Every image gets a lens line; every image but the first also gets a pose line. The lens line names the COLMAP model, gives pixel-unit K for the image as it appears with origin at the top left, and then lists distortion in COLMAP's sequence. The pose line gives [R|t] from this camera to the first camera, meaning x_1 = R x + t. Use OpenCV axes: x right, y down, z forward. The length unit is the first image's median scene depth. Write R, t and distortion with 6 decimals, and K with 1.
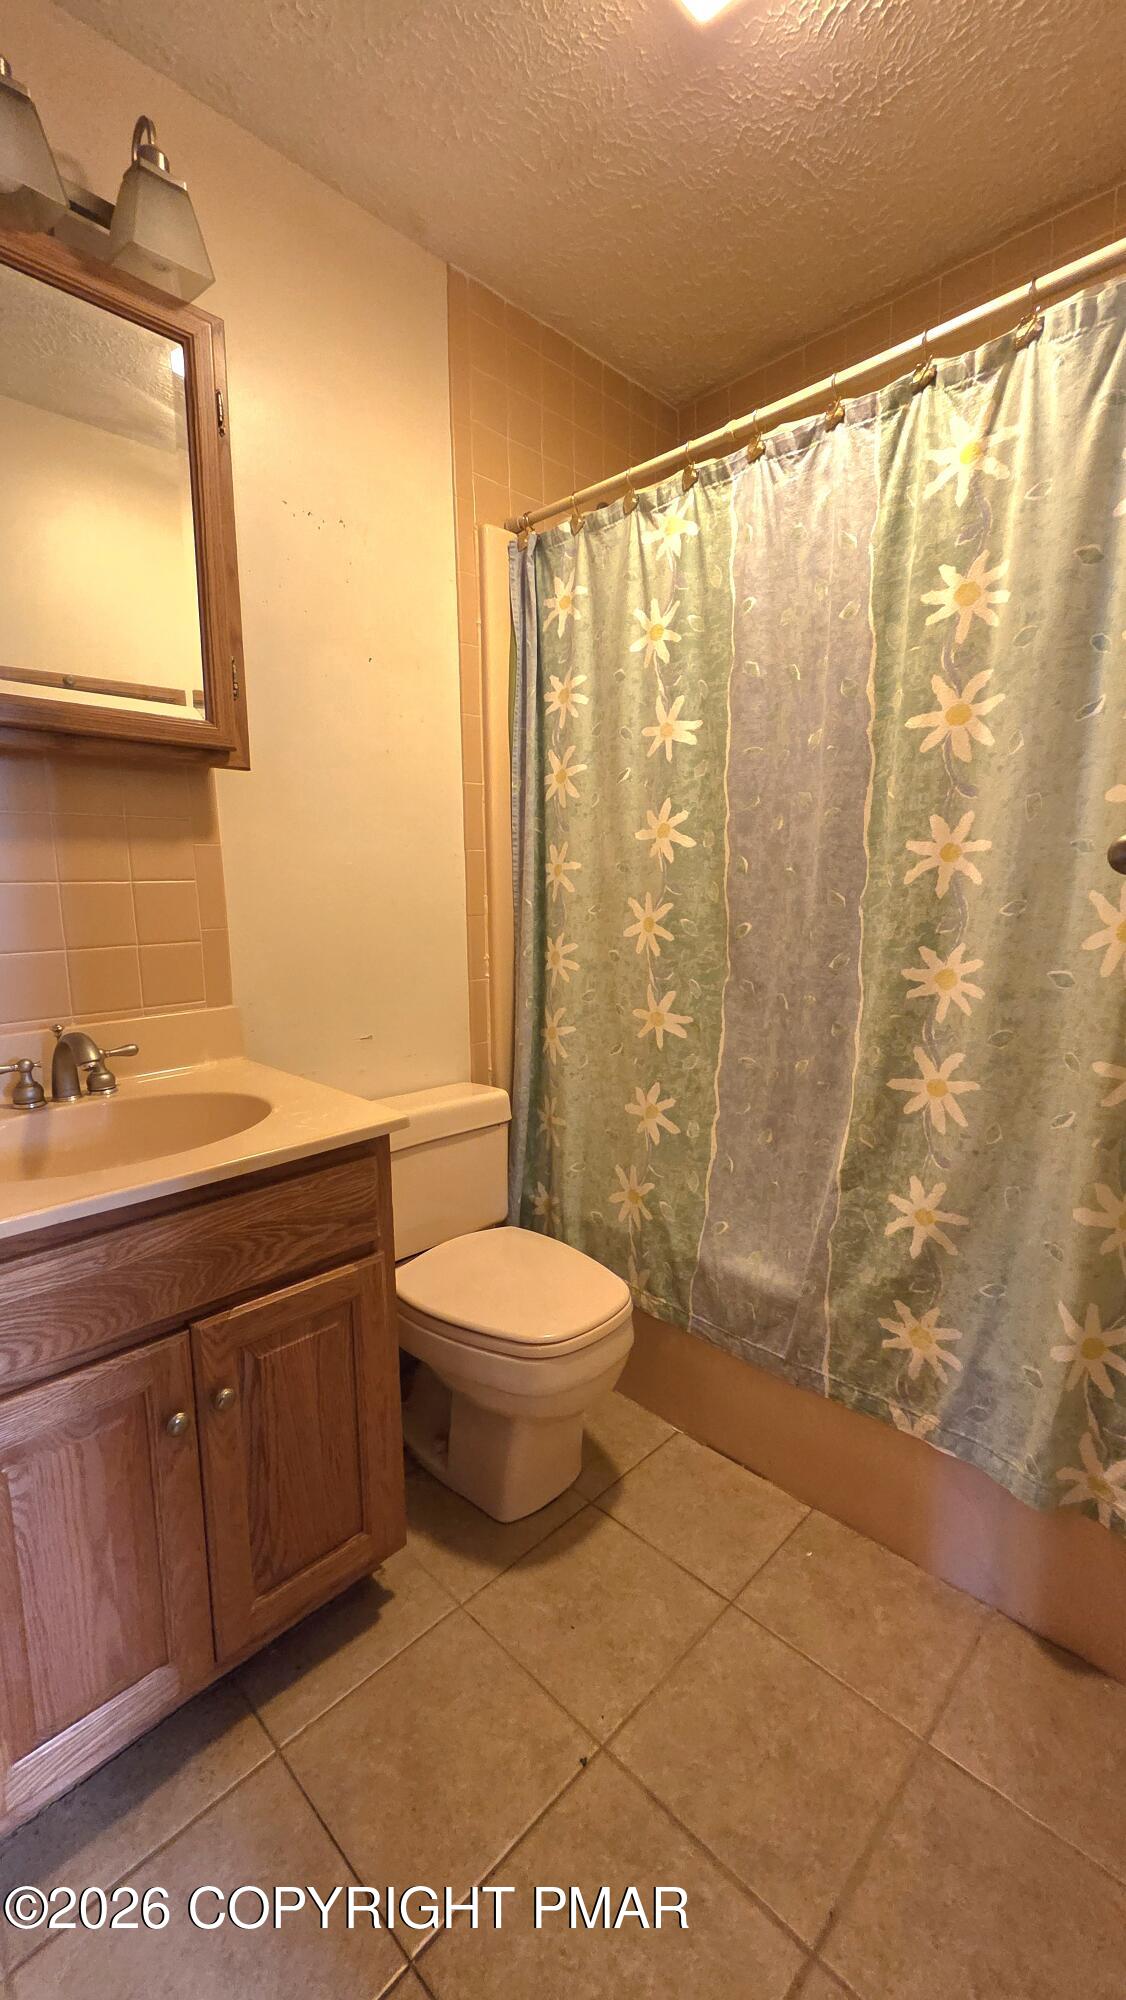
lens RADIAL K [[821.3, 0, 573.3], [0, 821.3, 1003.9], [0, 0, 1]] dist [-0.000406, 0.000487]
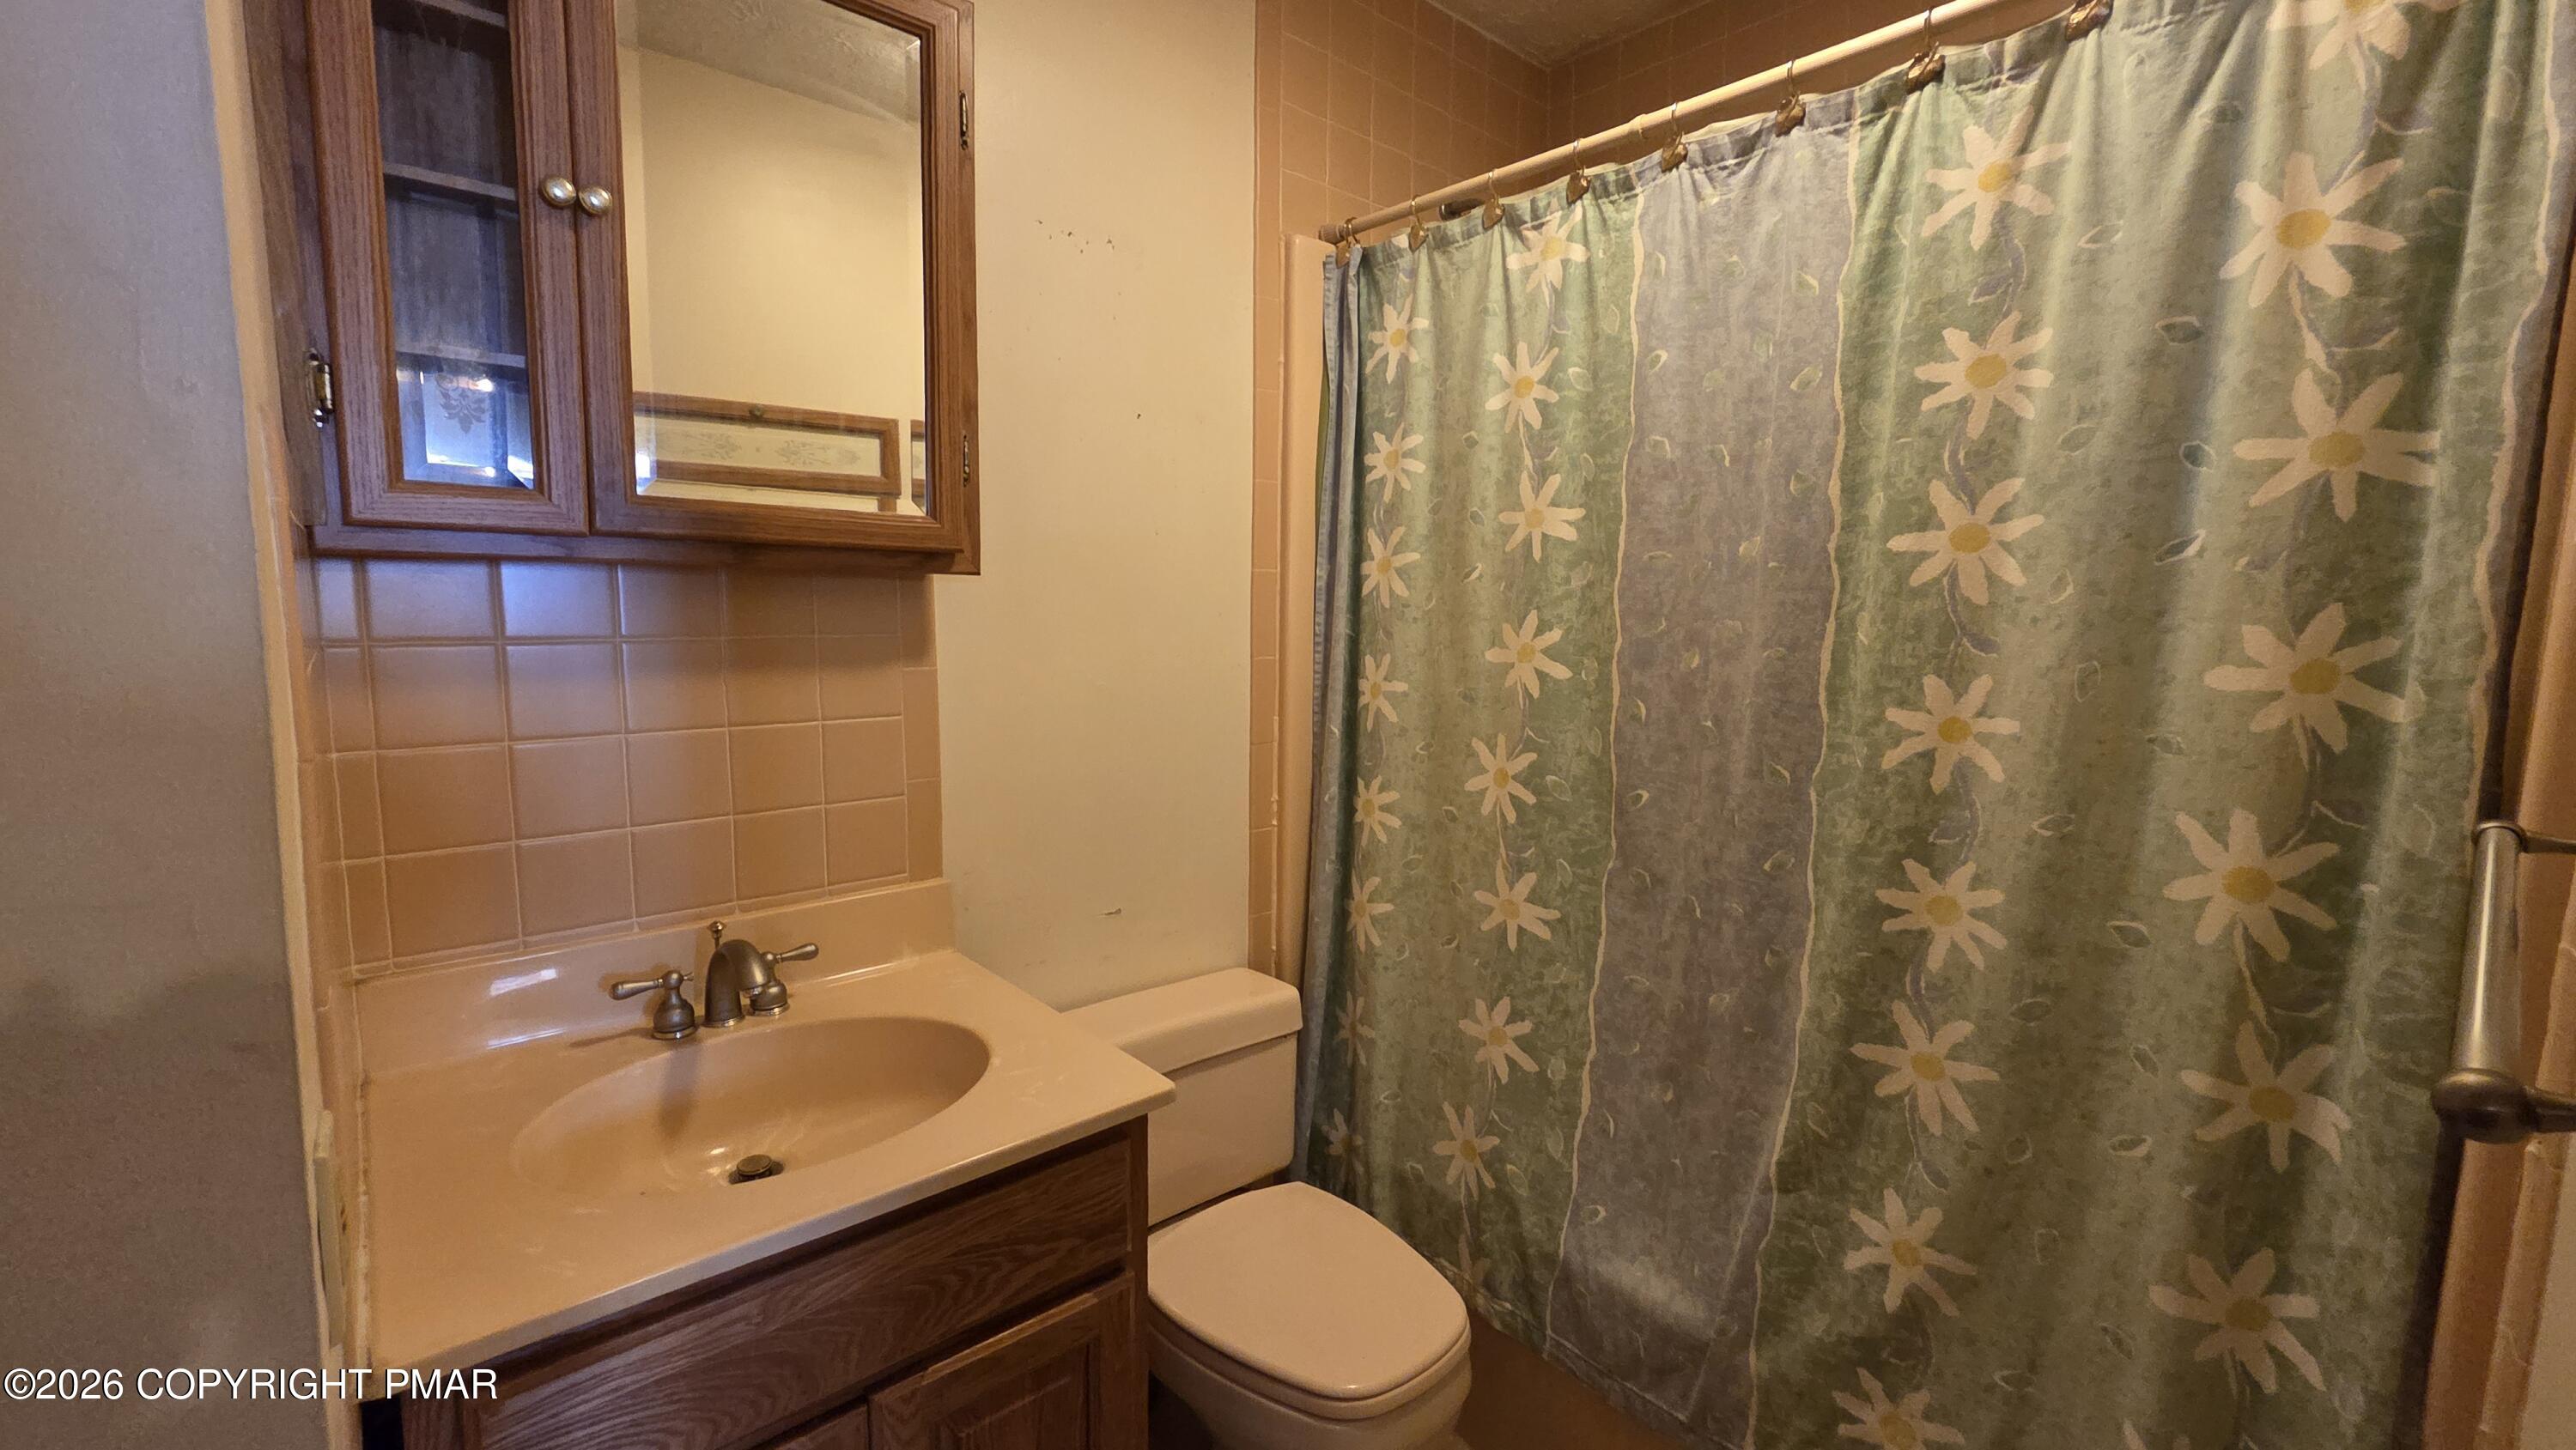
lens RADIAL K [[1057.8, 0, 1288.0], [0, 1057.8, 725.0], [0, 0, 1]] dist [-0.000406, 0.000487]
pose [[0.997032, 0.031722, -0.070144, -0.039268], [-0.034356, 0.998737, -0.036665, -0.123295], [0.068892, 0.038966, 0.996863, 0.056354]]
